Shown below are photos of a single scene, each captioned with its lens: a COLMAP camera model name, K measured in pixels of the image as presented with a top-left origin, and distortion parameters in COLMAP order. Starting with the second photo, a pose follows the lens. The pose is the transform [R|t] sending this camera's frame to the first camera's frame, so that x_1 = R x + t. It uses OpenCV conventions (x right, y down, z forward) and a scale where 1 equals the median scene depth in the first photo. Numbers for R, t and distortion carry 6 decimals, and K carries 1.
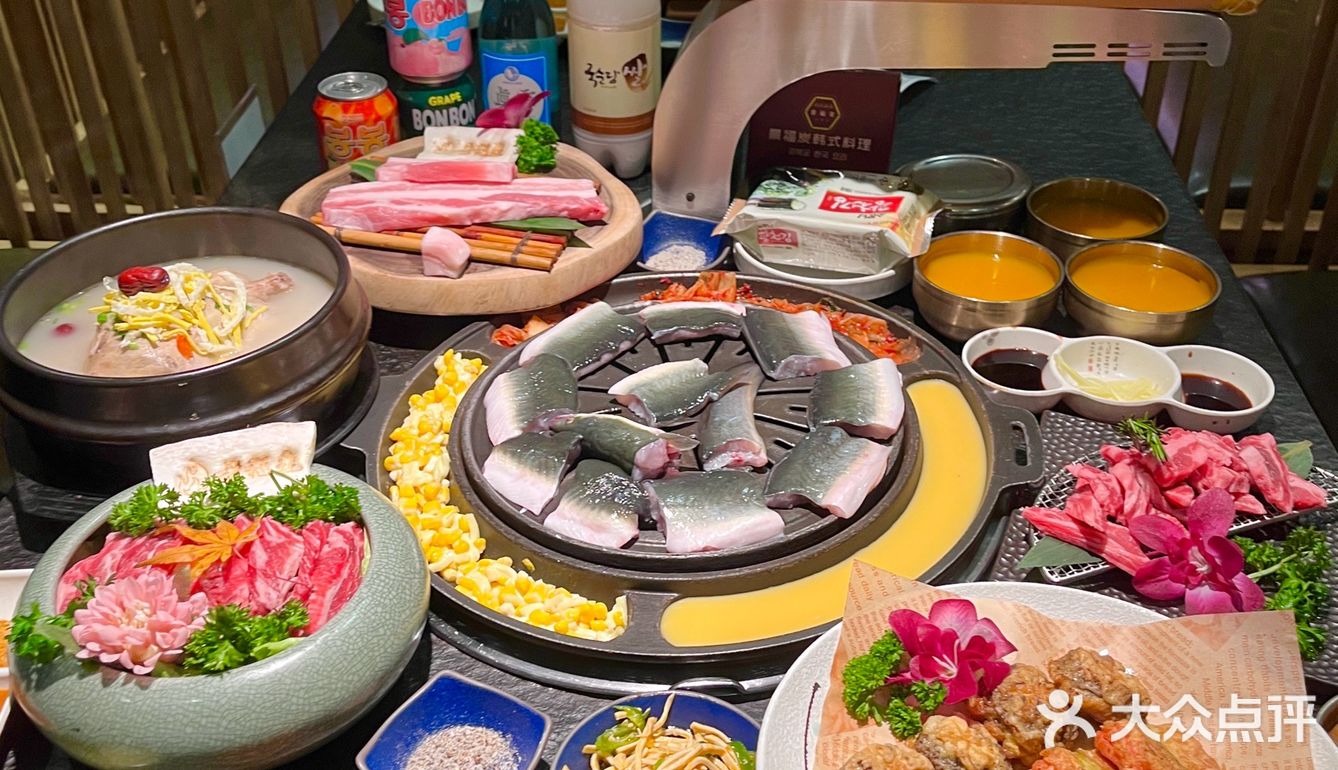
lens RADIAL K [[1321.1, 0, 669.0], [0, 1321.1, 385.0], [0, 0, 1]] dist [0.115690, -0.273488]
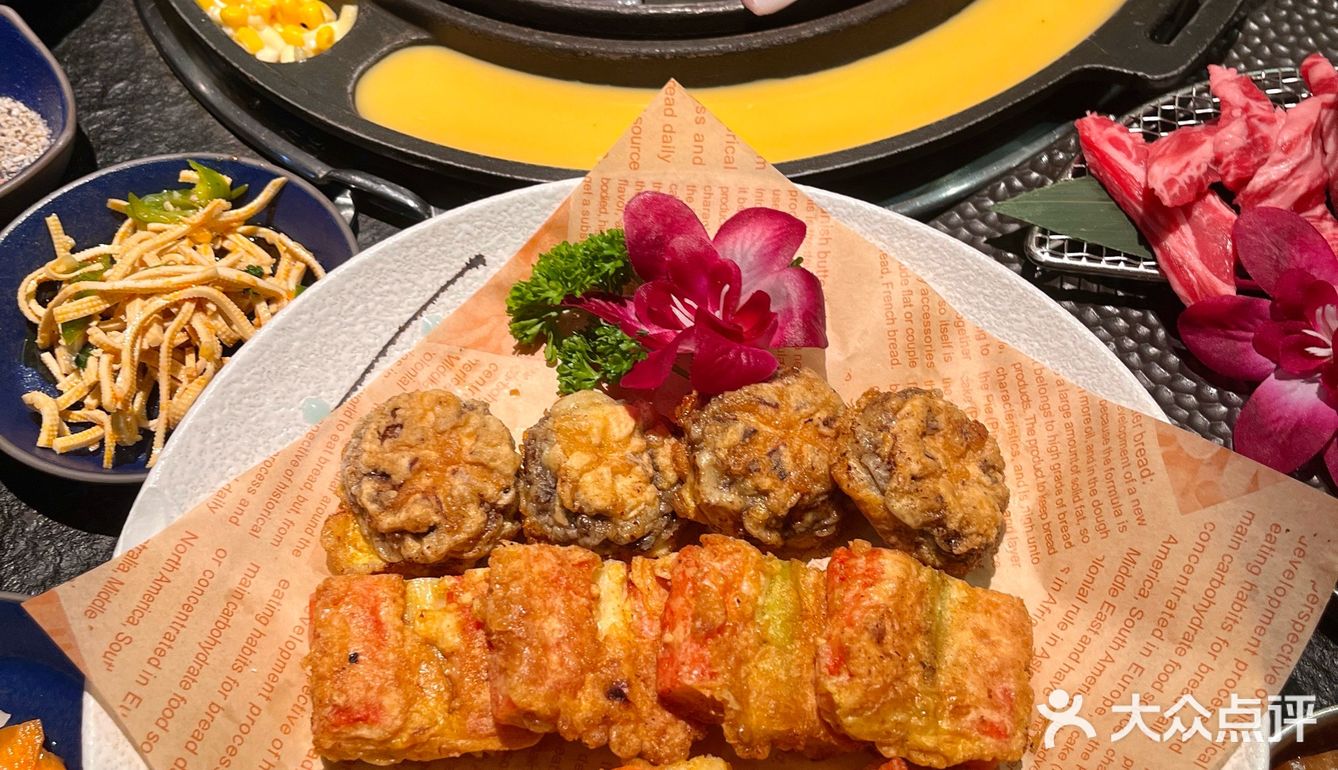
lens RADIAL K [[1321.1, 0, 669.0], [0, 1321.1, 385.0], [0, 0, 1]] dist [0.115690, -0.273488]
pose [[0.875345, 0.415155, -0.247827, 0.311466], [-0.277327, 0.850981, 0.446005, -0.005148], [0.396057, -0.321679, 0.860036, 0.469894]]
